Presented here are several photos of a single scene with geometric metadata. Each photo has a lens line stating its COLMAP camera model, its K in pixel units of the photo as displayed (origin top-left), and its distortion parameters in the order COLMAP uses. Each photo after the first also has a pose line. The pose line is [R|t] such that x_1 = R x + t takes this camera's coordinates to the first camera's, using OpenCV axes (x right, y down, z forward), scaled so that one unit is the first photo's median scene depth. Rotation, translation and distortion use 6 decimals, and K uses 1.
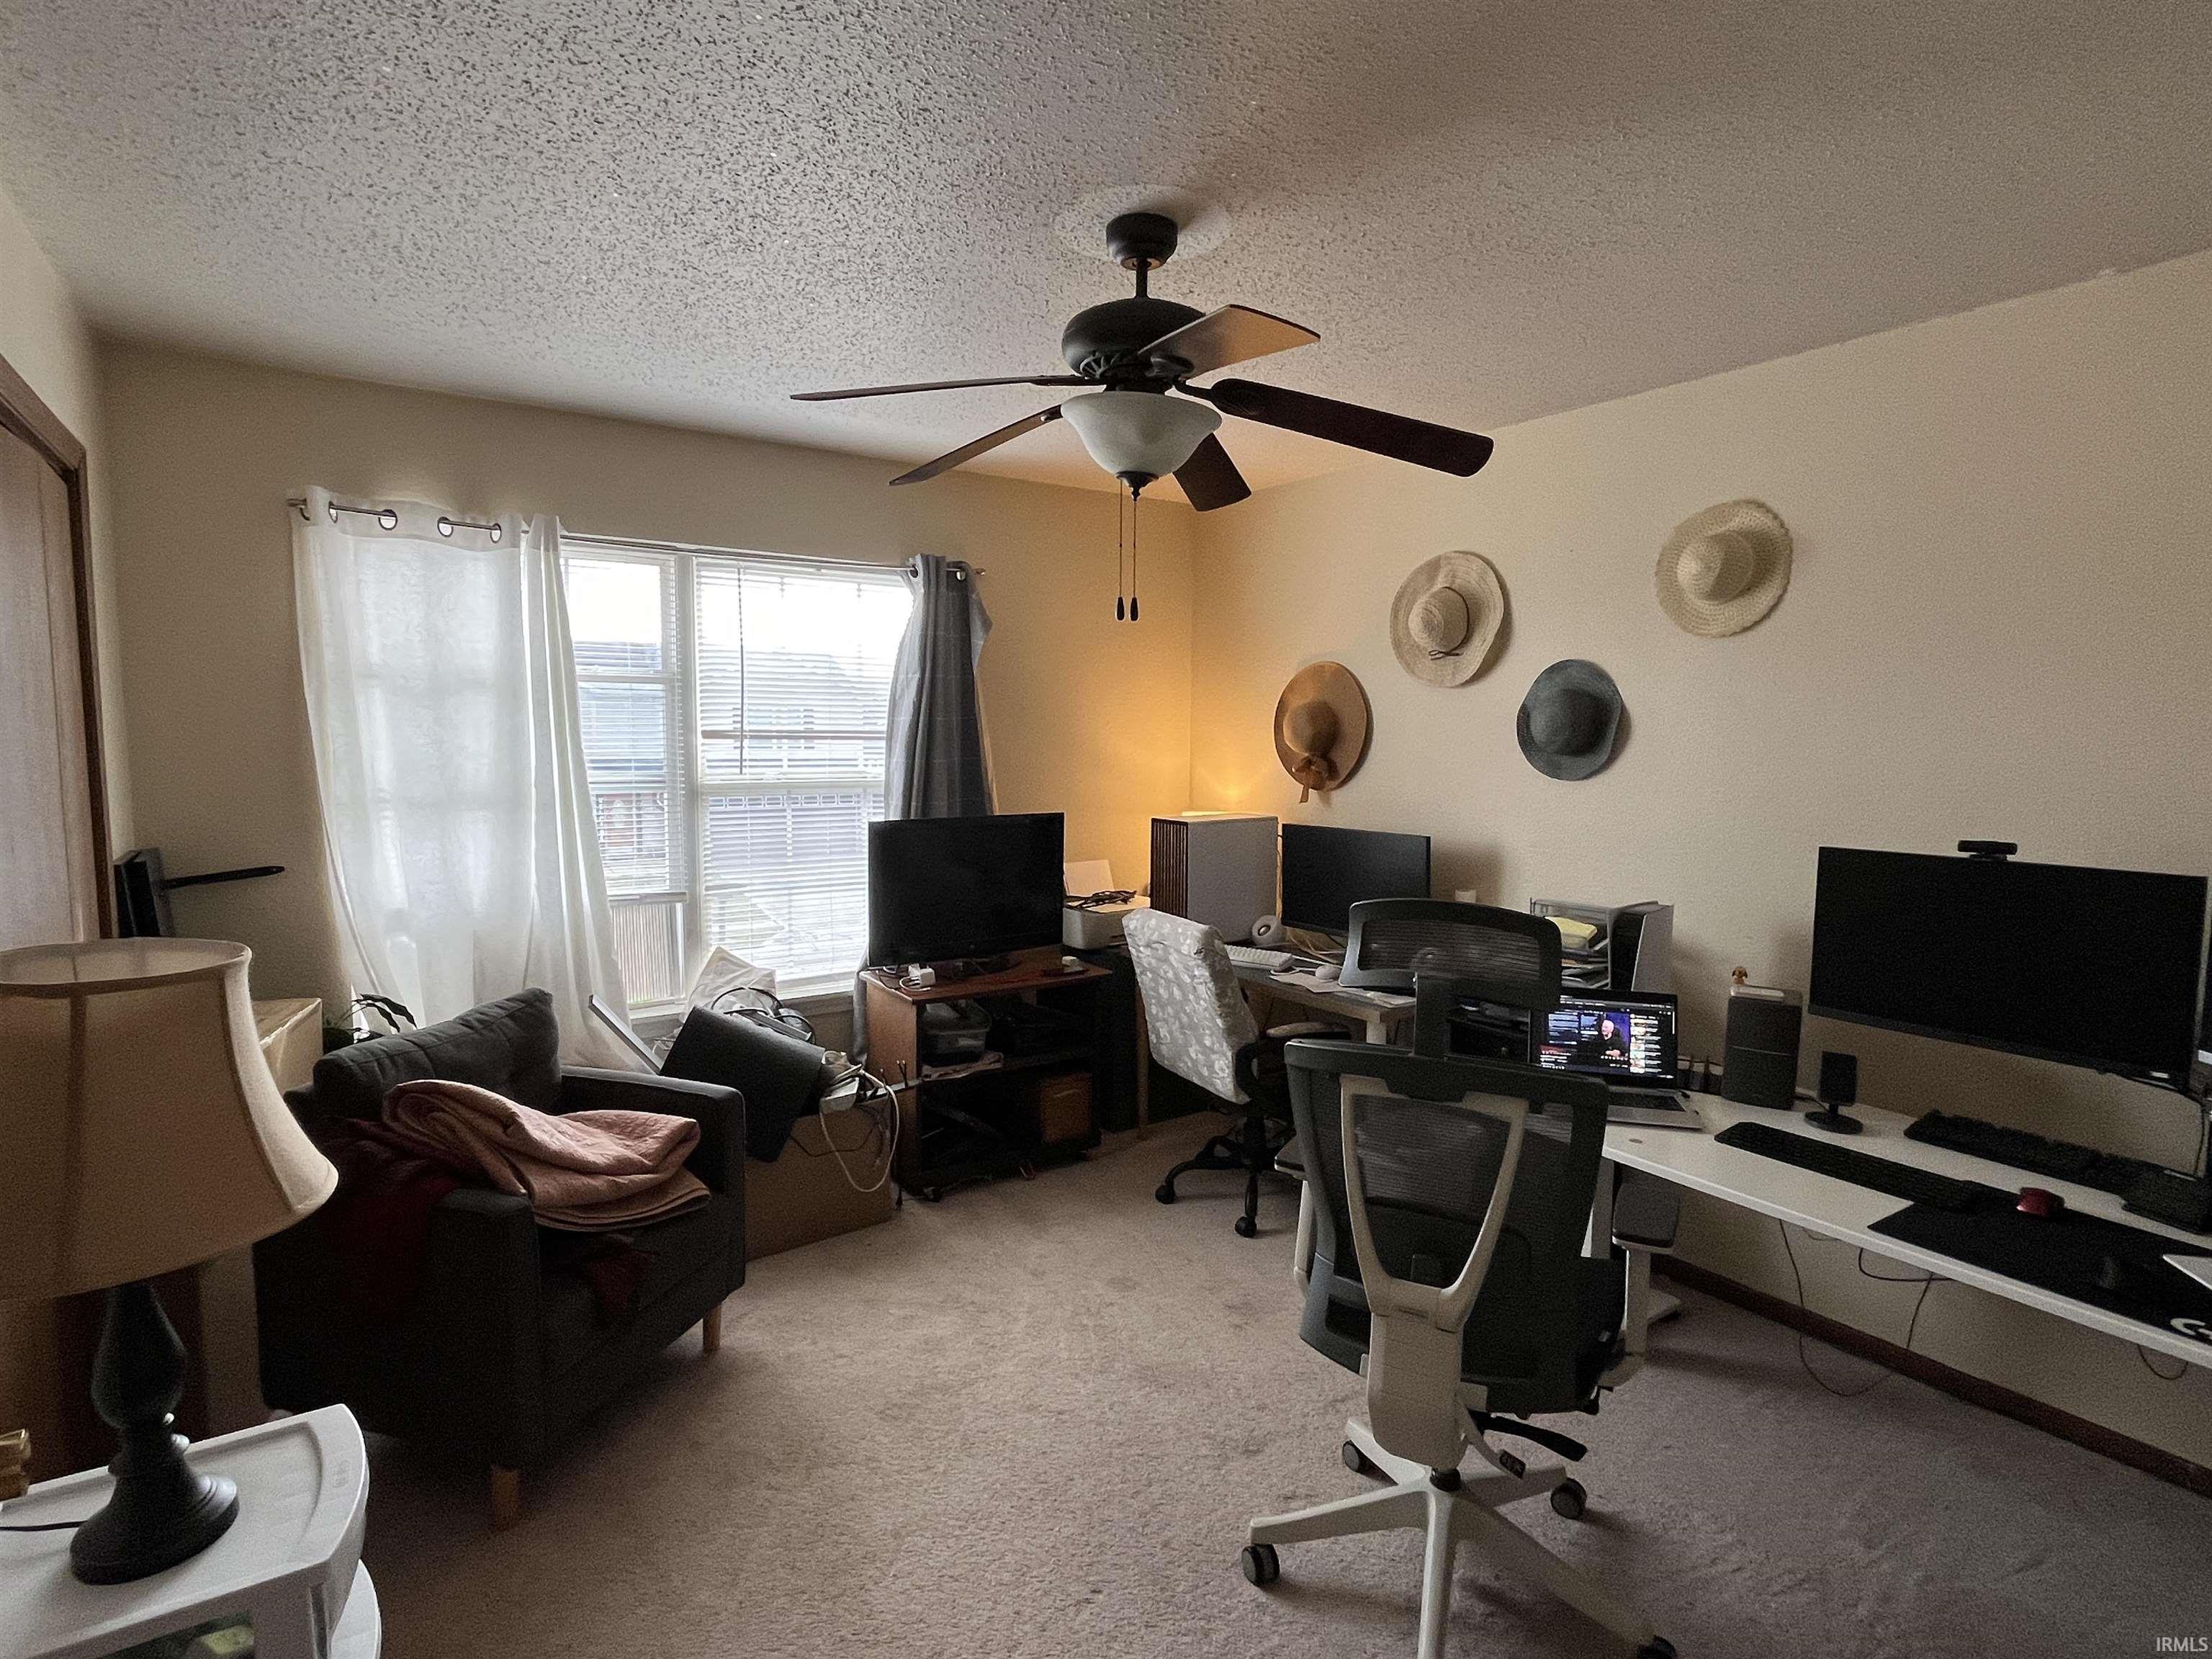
lens RADIAL K [[1141.0, 0, 1109.6], [0, 1141.0, 831.0], [0, 0, 1]] dist [0.002387, -0.000021]
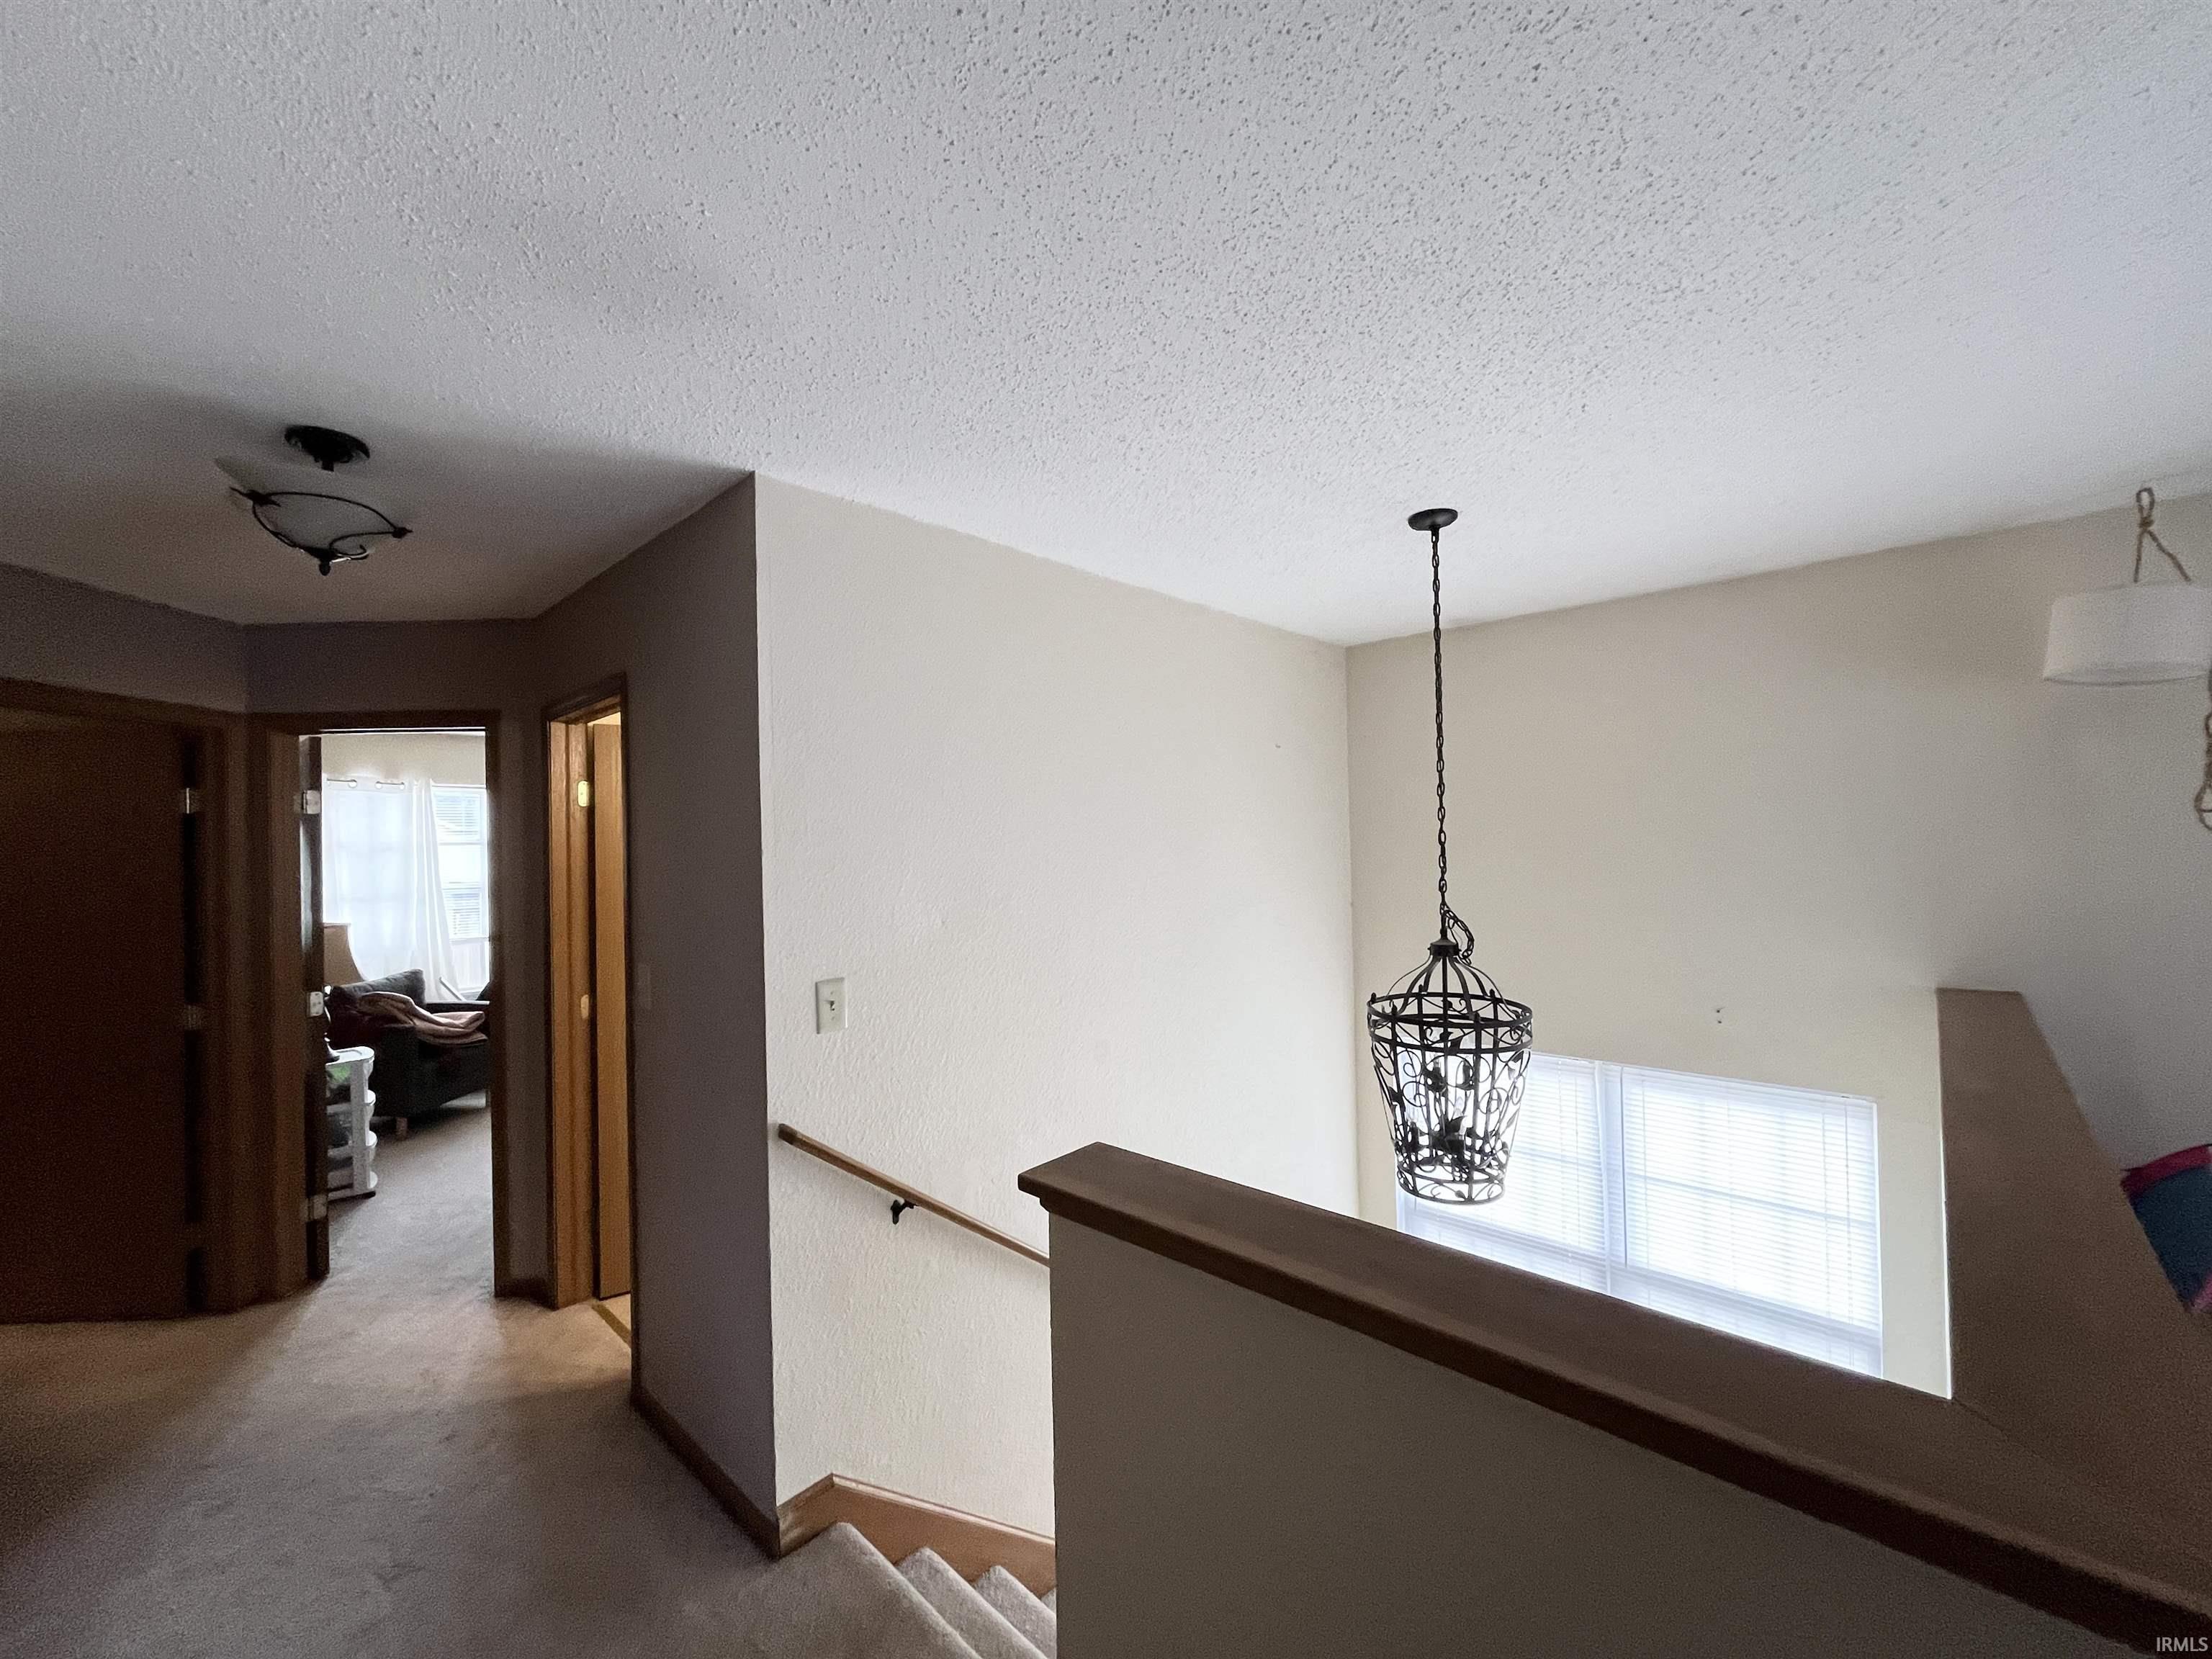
lens RADIAL K [[886.4, 0, 1103.5], [0, 886.4, 836.4], [0, 0, 1]] dist [-0.002554, -0.000910]
pose [[0.978267, -0.021483, 0.206234, 0.613902], [0.041630, 0.994715, -0.093852, 0.094315], [-0.203128, 0.100398, 0.973991, -1.297205]]
